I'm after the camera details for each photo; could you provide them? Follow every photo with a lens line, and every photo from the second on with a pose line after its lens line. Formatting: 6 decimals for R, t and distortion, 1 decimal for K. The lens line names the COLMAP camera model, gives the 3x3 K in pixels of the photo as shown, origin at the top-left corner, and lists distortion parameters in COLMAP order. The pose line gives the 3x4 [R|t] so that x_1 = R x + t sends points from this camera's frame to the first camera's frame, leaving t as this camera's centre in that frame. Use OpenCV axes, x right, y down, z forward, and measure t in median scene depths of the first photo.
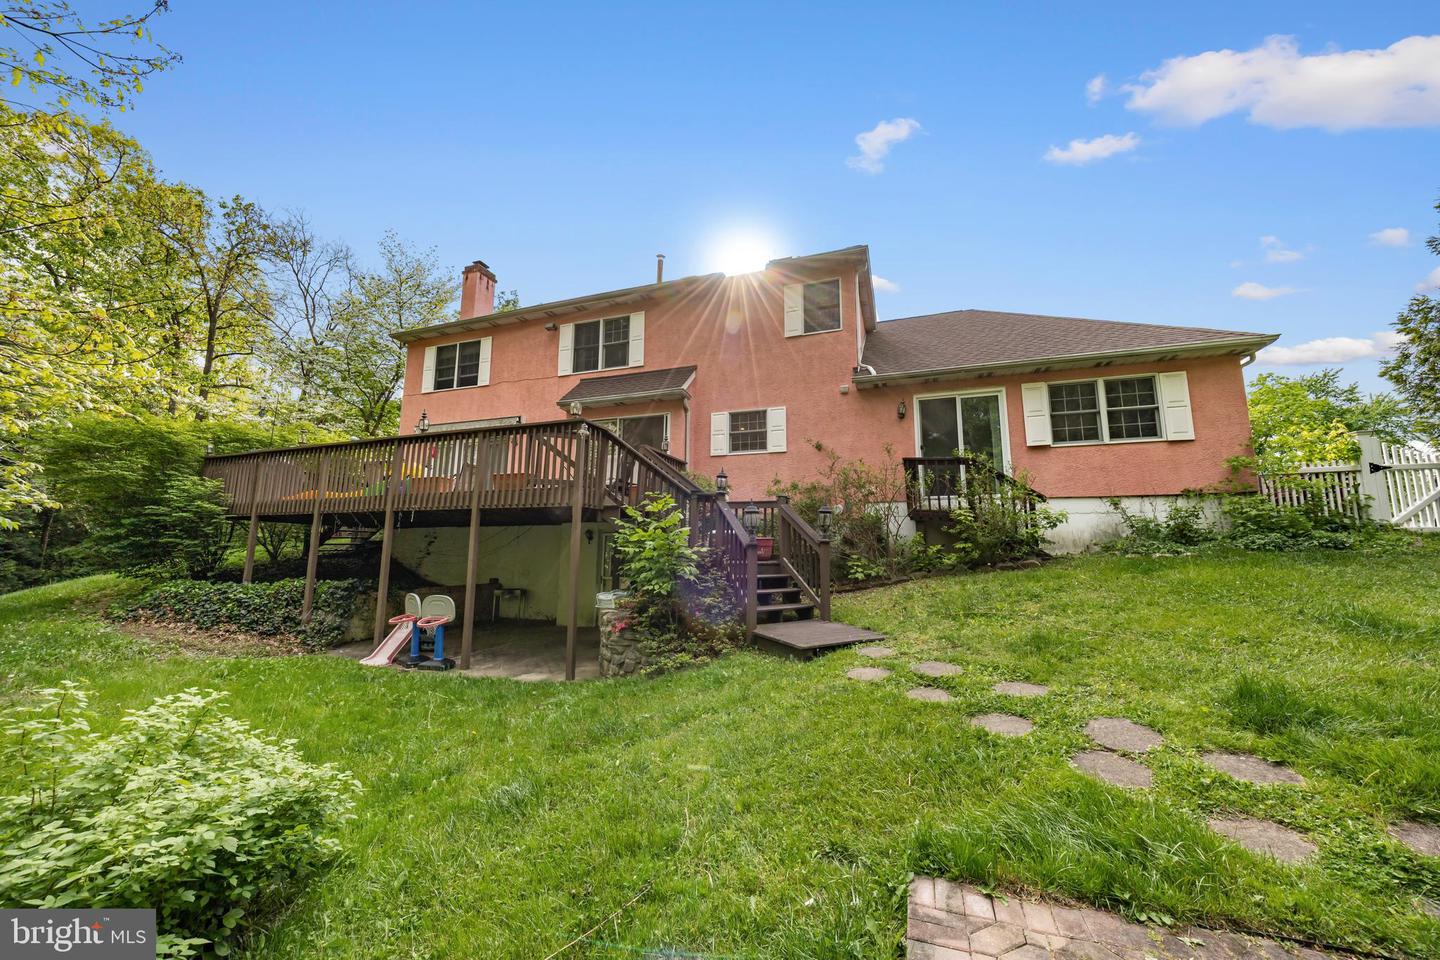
lens RADIAL K [[505.8, 0, 720.0], [0, 505.8, 480.0], [0, 0, 1]] dist [-0.009347, 0.000071]
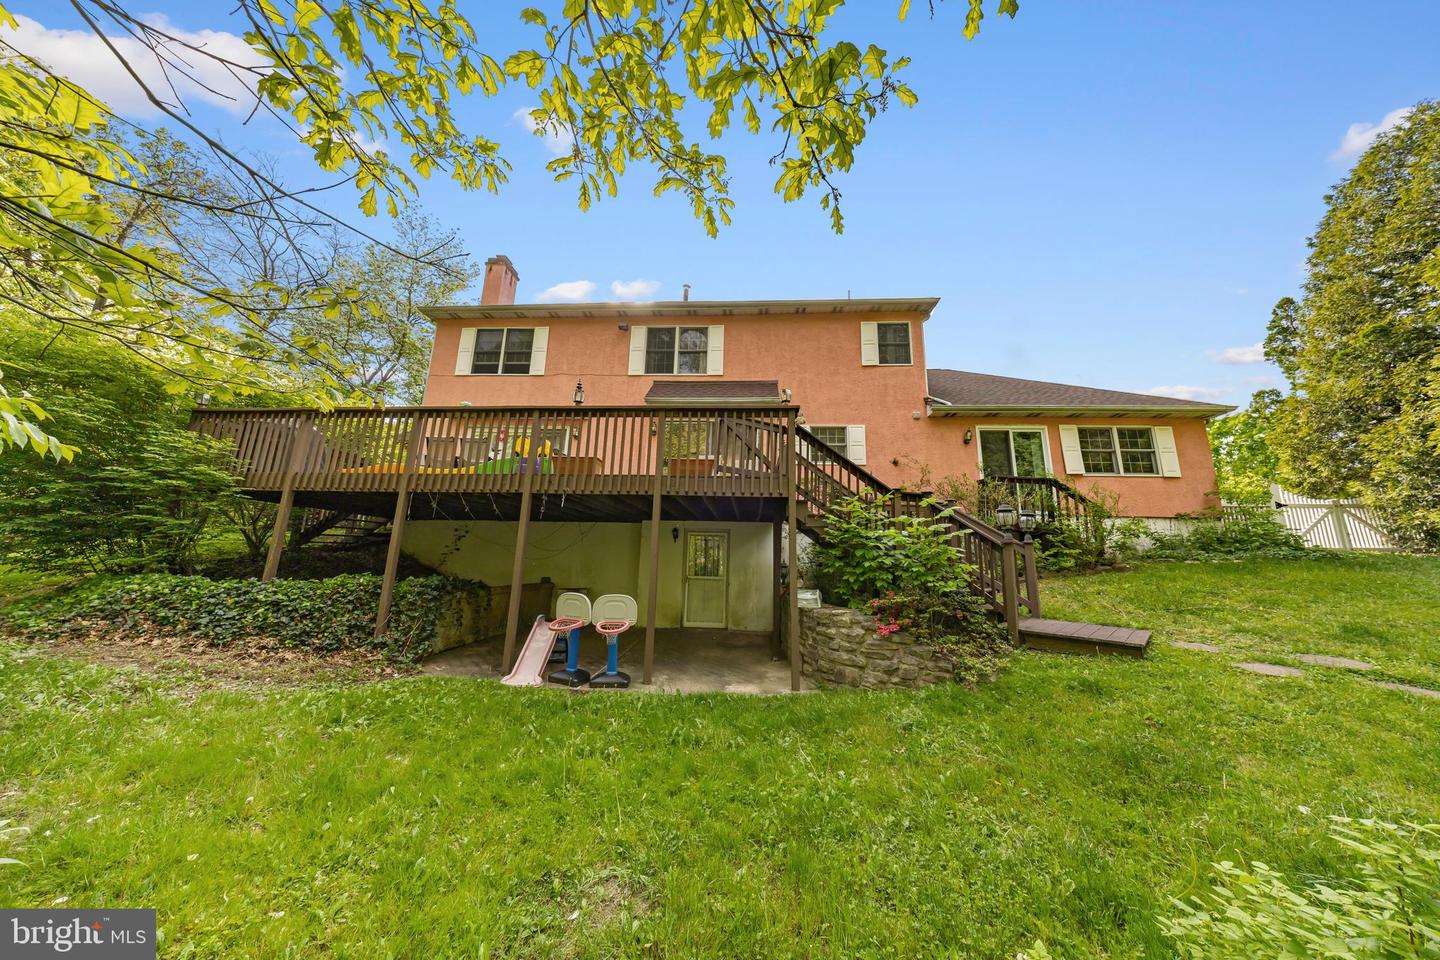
lens RADIAL K [[411.9, 0, 720.0], [0, 411.9, 480.0], [0, 0, 1]] dist [0.000097, -0.000063]
pose [[0.963564, 0.070766, 0.257947, -0.442978], [-0.058136, 0.996721, -0.056278, 0.050827], [-0.261083, 0.039232, 0.964519, 0.217664]]
